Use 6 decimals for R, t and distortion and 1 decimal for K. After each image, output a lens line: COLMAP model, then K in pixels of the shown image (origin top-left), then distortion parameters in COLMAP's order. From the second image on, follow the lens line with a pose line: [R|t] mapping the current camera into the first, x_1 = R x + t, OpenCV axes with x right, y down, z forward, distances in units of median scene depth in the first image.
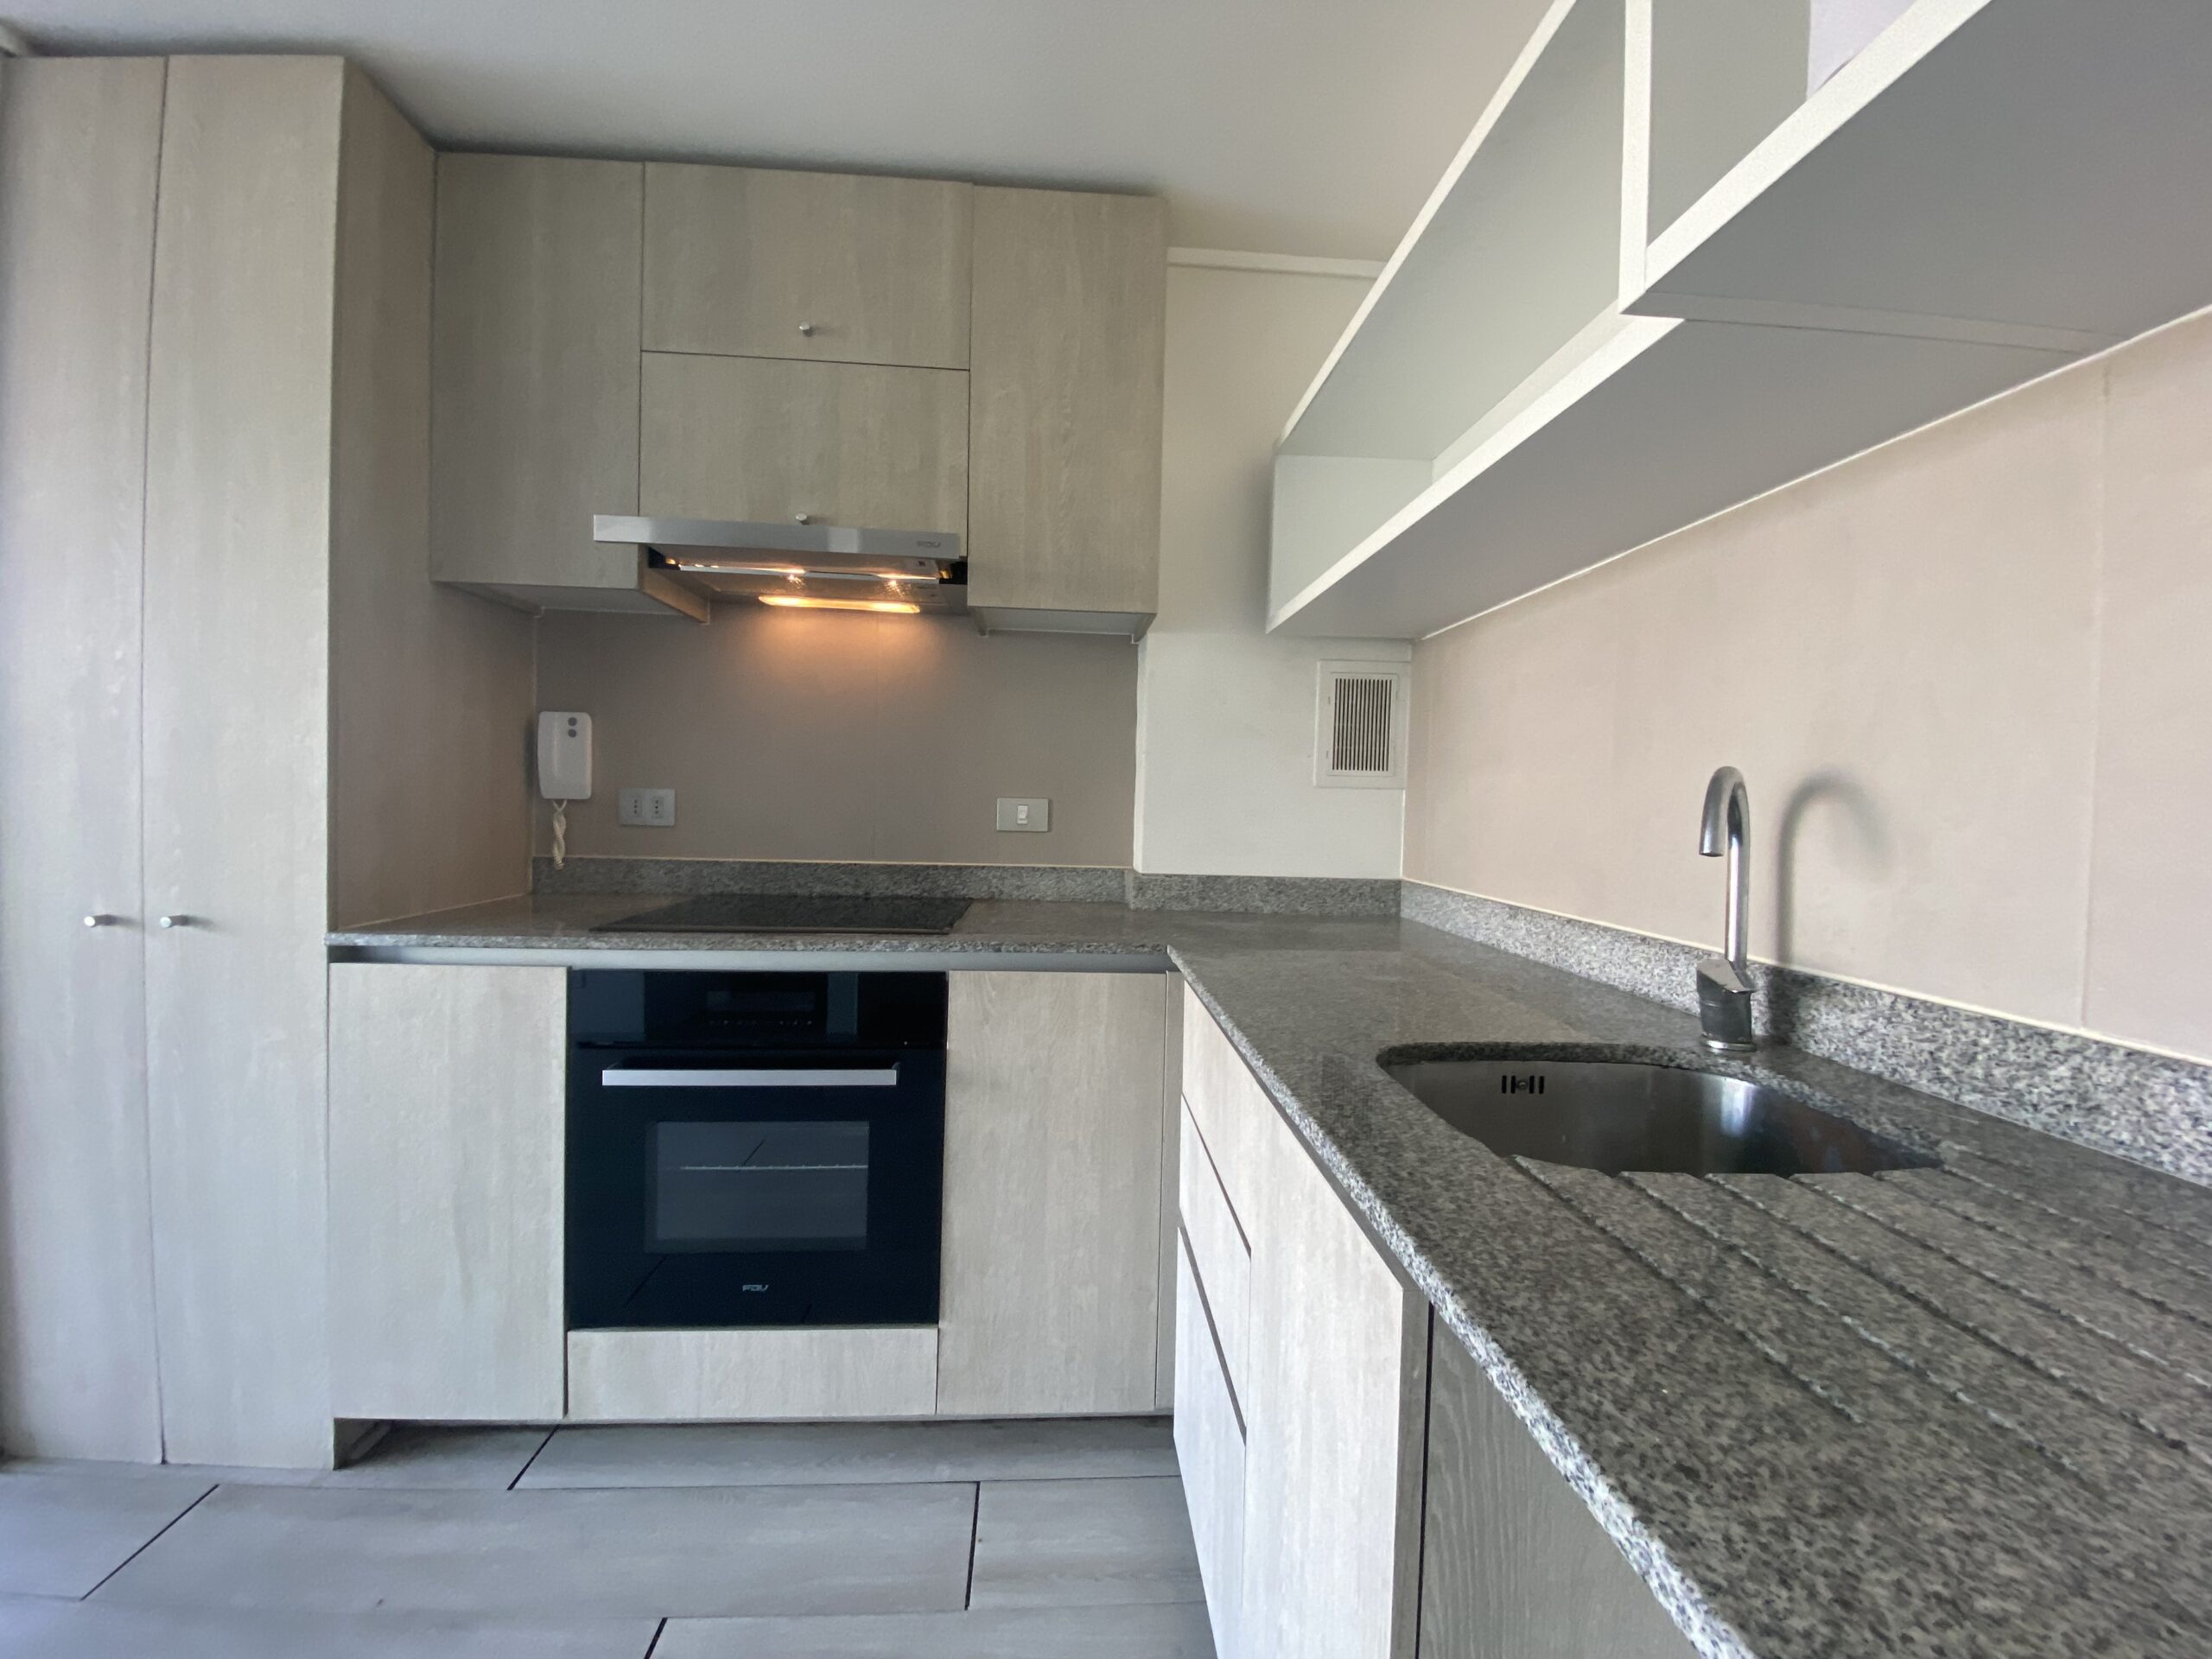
lens RADIAL K [[890.2, 0, 1108.5], [0, 890.2, 817.3], [0, 0, 1]] dist [0.022711, -0.022152]
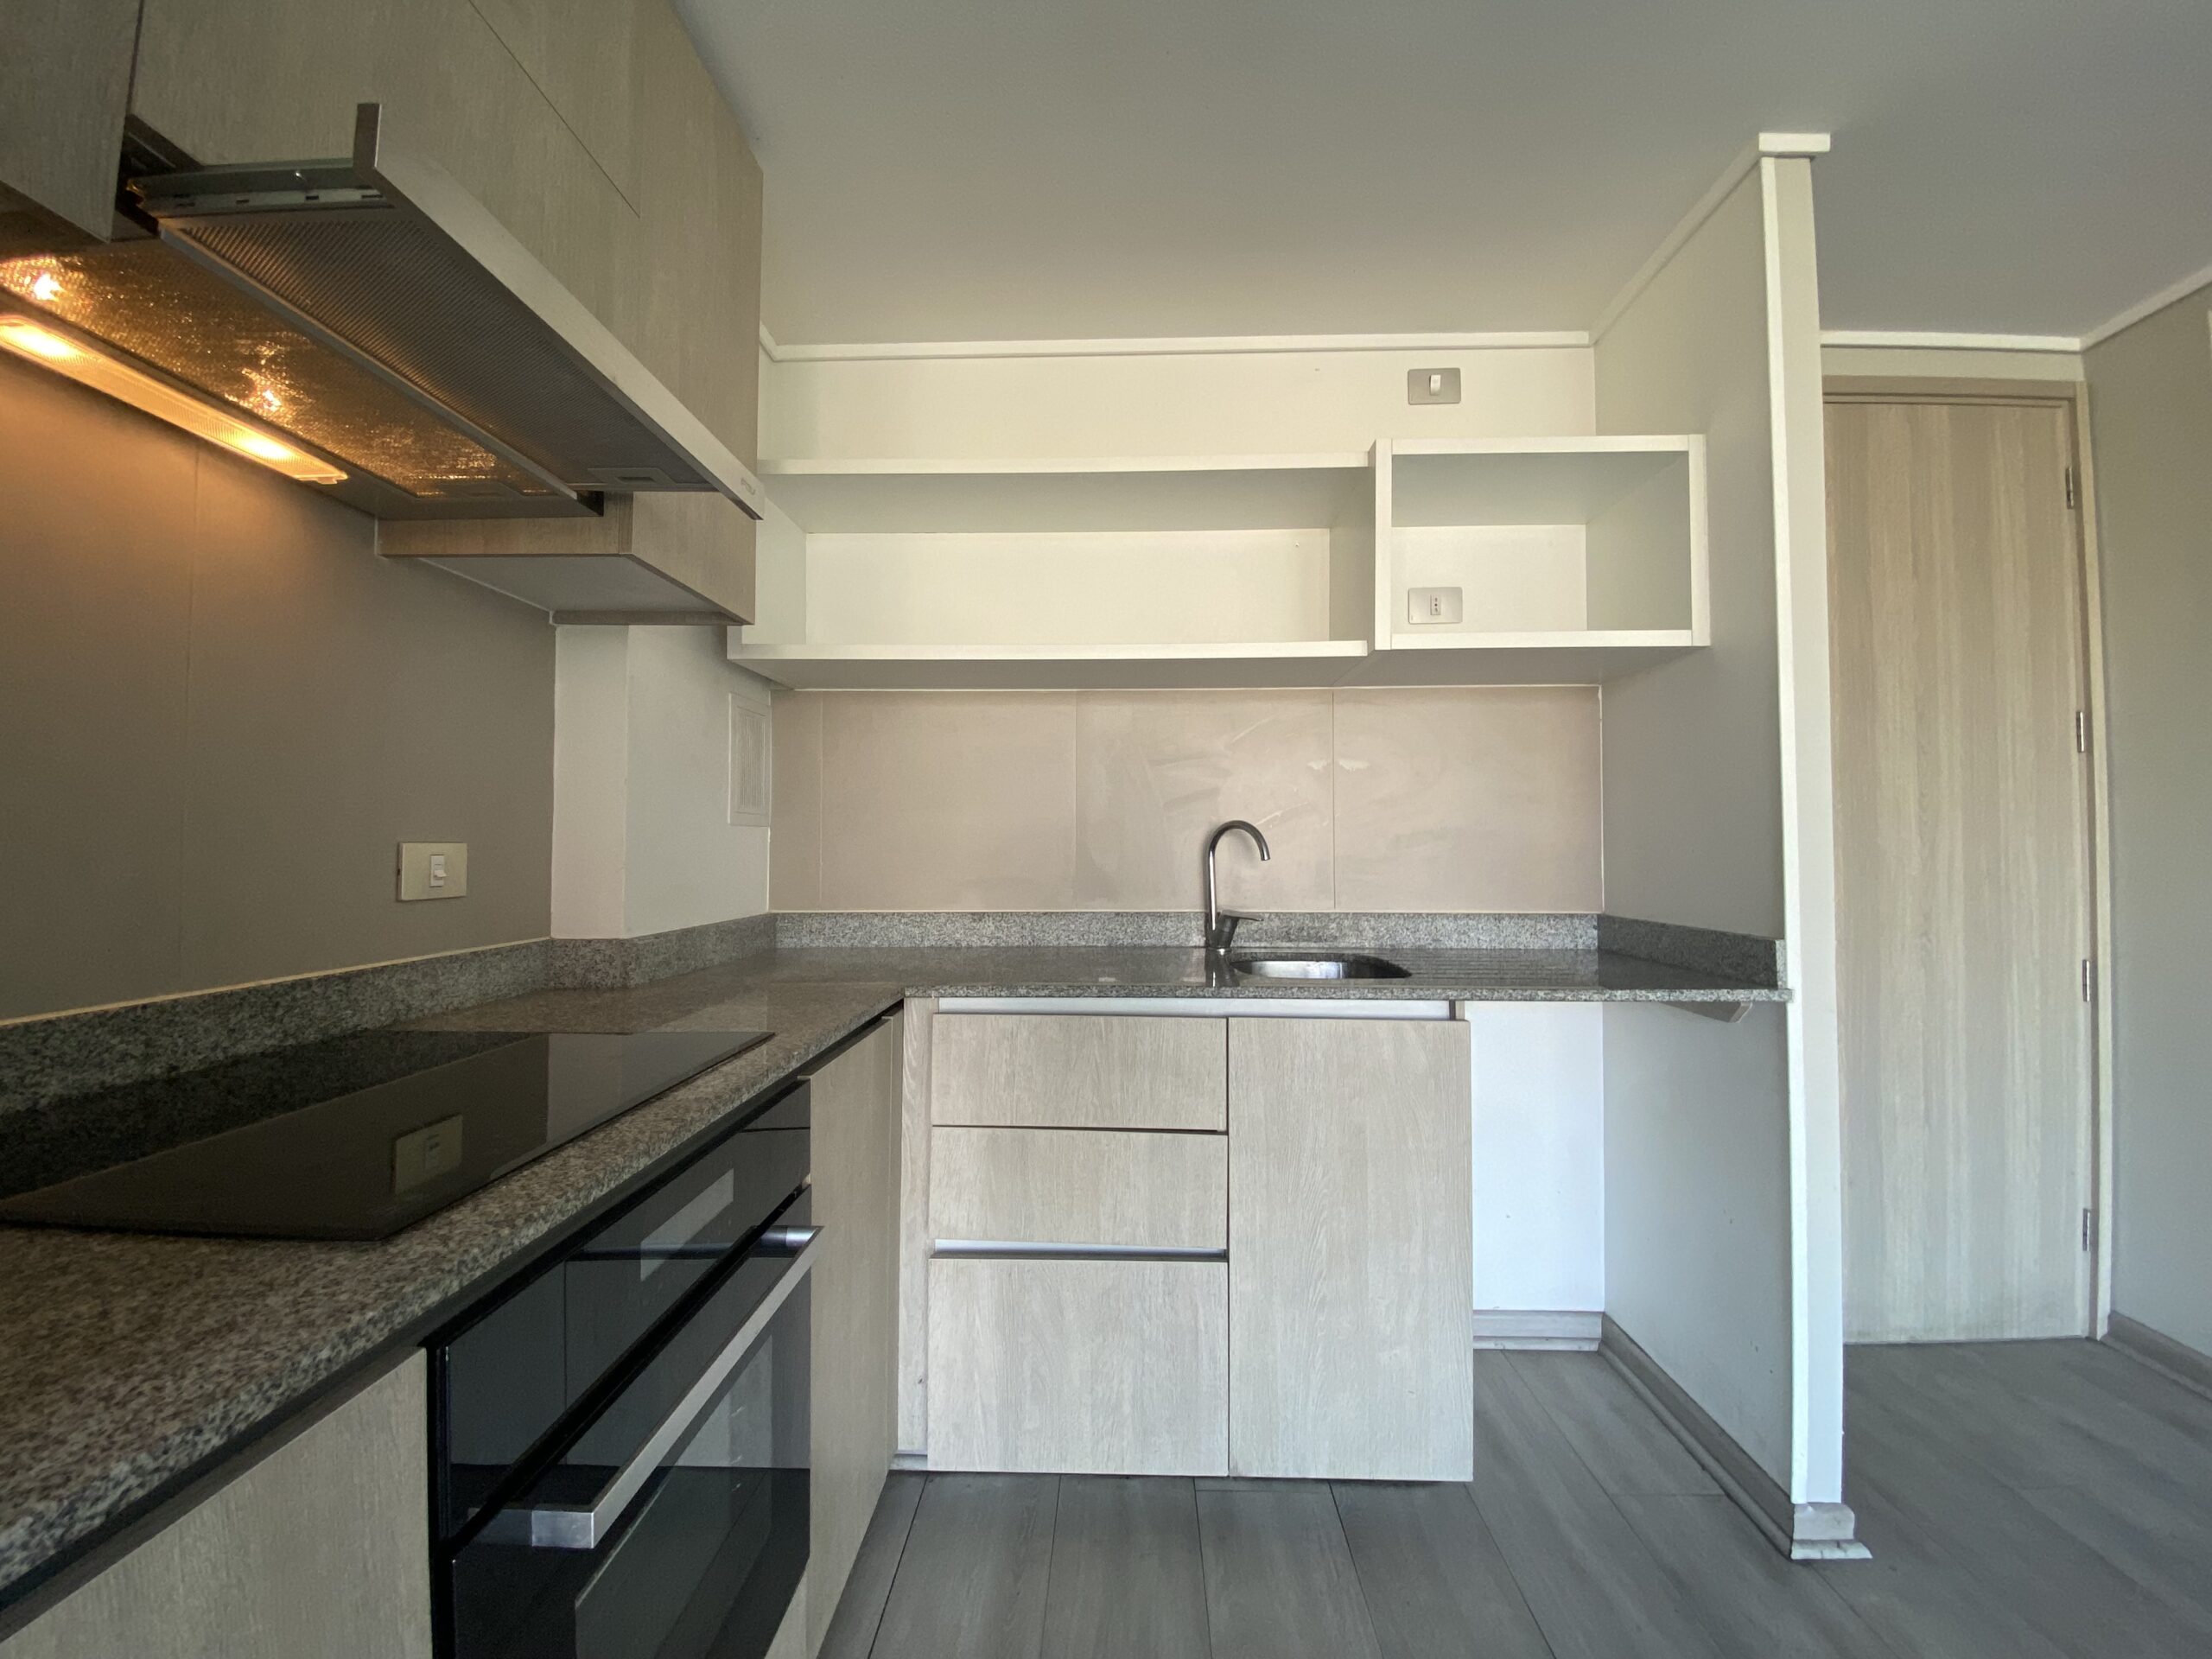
lens RADIAL K [[890.2, 0, 1108.5], [0, 890.2, 817.3], [0, 0, 1]] dist [0.022711, -0.022152]
pose [[0.086162, 0.004596, 0.996271, -0.670855], [0.022995, 0.999714, -0.006600, -0.025385], [-0.996016, 0.023478, 0.086031, 0.499342]]
